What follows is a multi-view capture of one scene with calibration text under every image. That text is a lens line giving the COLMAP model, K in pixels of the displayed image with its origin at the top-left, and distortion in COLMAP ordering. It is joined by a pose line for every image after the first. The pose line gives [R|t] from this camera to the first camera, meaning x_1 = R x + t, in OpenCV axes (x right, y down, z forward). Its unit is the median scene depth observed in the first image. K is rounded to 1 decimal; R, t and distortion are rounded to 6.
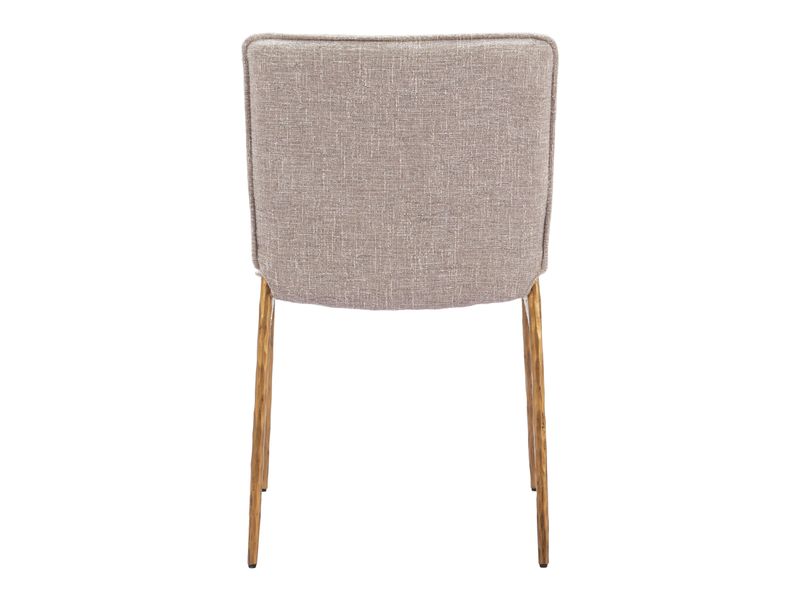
lens RADIAL K [[1629.0, 0, 400.0], [0, 1629.0, 300.0], [0, 0, 1]] dist [0.012250, -0.003439]
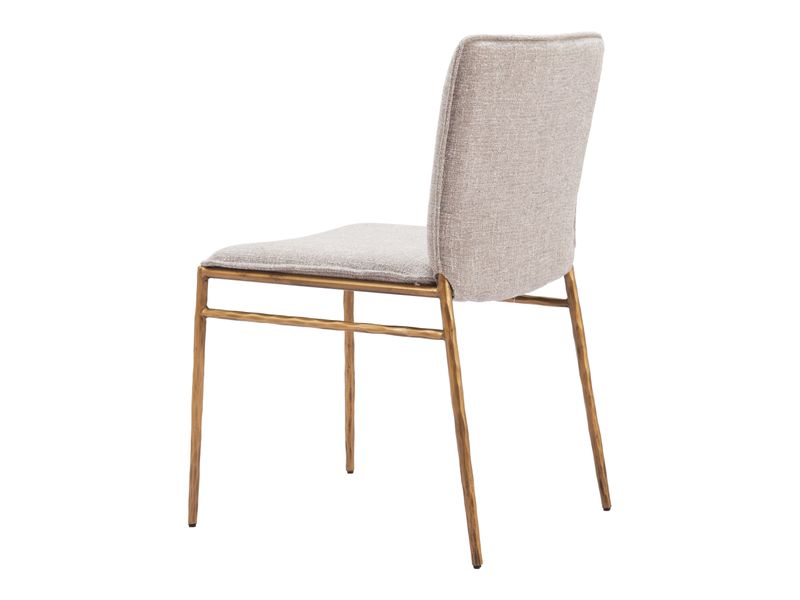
lens RADIAL K [[1629.0, 0, 400.0], [0, 1629.0, 300.0], [0, 0, 1]] dist [0.012250, -0.003439]
pose [[0.680909, -0.126407, 0.721377, -0.848725], [0.123443, 0.990708, 0.057085, -0.063952], [-0.721890, 0.050179, 0.690186, 0.345333]]
